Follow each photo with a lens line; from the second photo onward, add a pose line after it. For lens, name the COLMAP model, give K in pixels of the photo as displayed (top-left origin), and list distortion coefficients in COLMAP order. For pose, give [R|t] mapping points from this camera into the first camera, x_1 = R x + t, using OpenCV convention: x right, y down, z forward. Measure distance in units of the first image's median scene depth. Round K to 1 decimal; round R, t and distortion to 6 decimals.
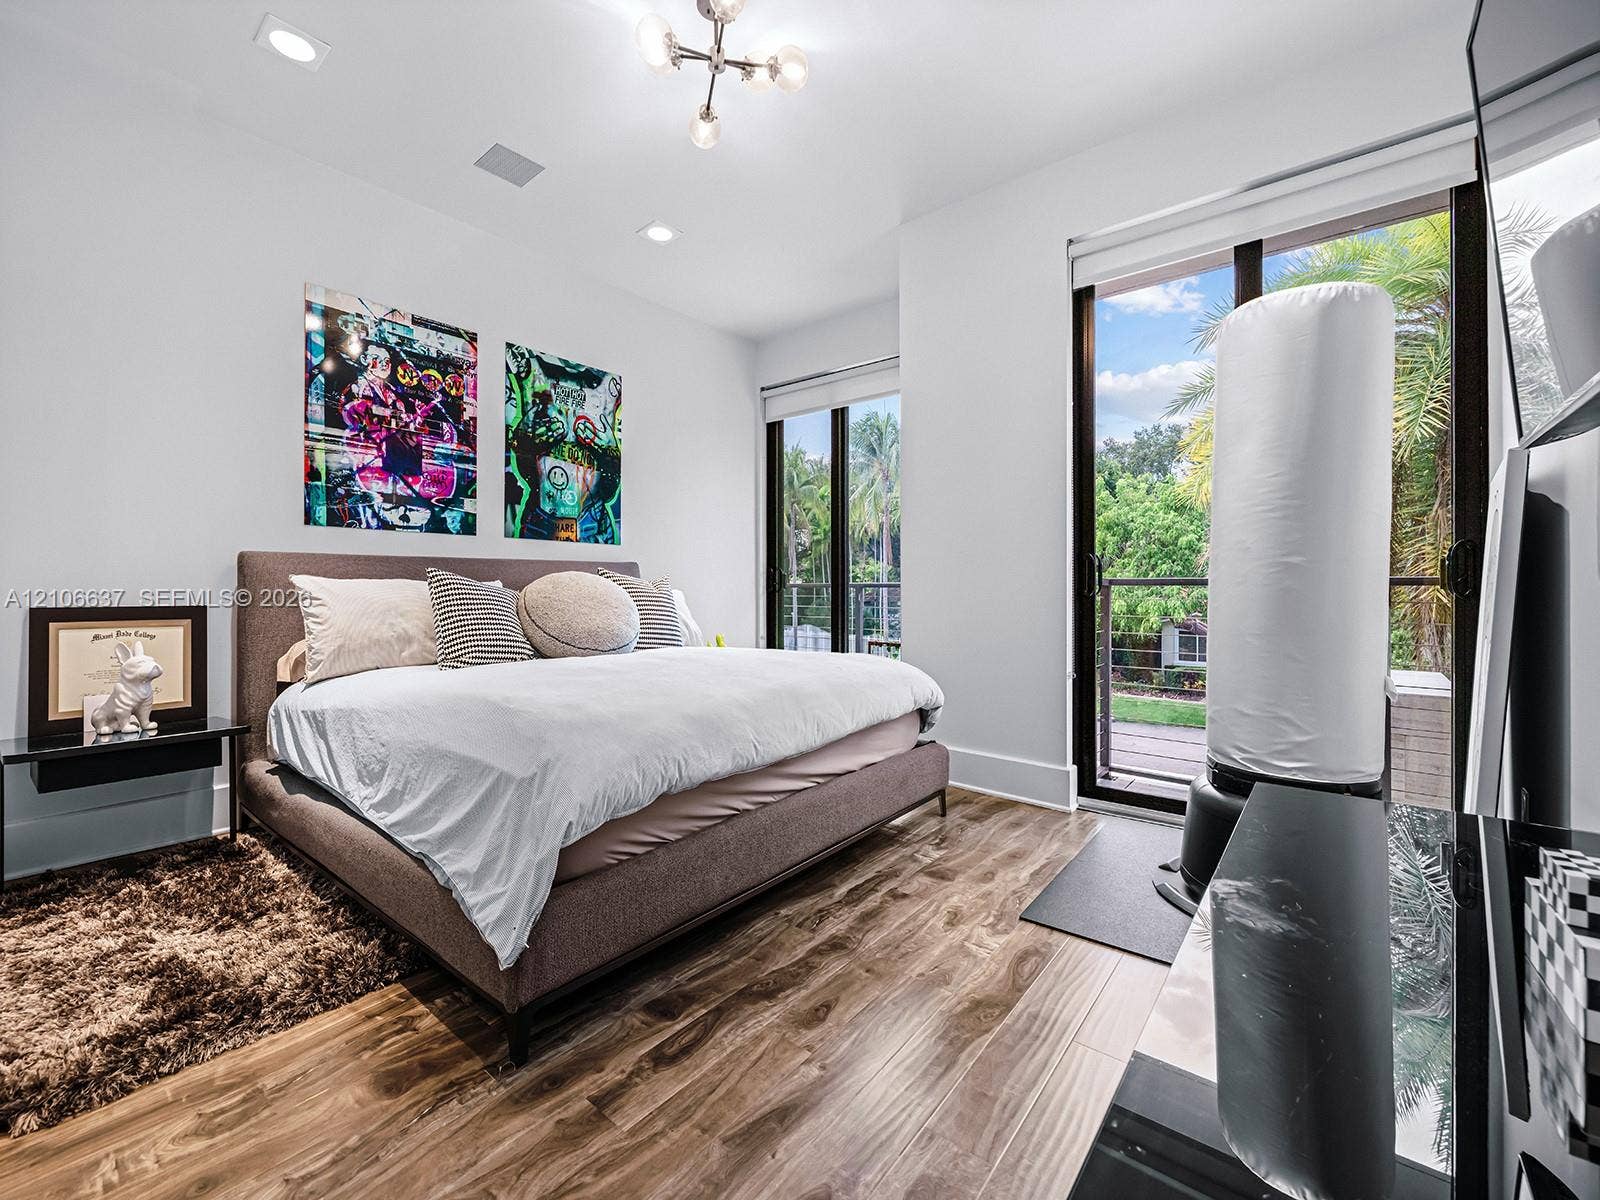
lens RADIAL K [[667.4, 0, 797.3], [0, 667.4, 590.9], [0, 0, 1]] dist [-0.002170, 0.000056]
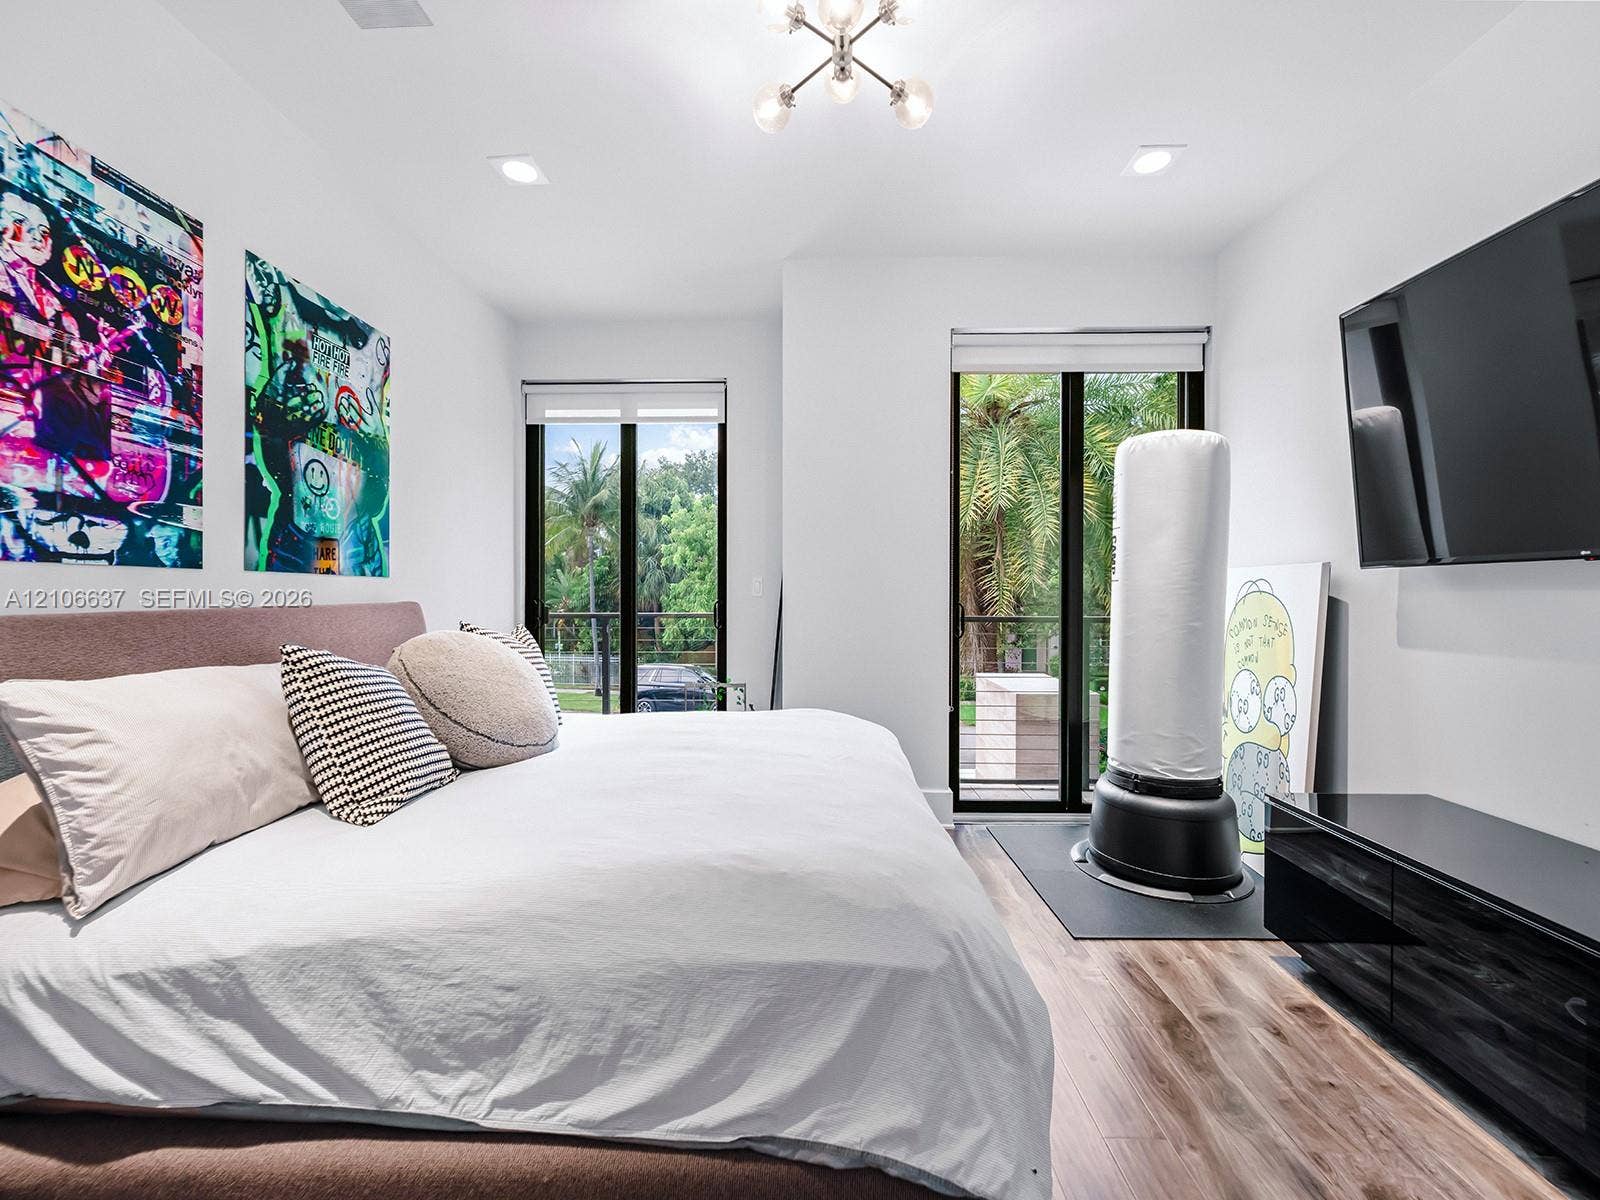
lens RADIAL K [[667.0, 0, 793.7], [0, 667.0, 599.1], [0, 0, 1]] dist [-0.000917, -0.000082]
pose [[0.791569, -0.004260, 0.611065, -0.437394], [0.001364, 0.999986, 0.005205, -0.060027], [-0.611078, -0.003286, 0.791563, 0.223983]]
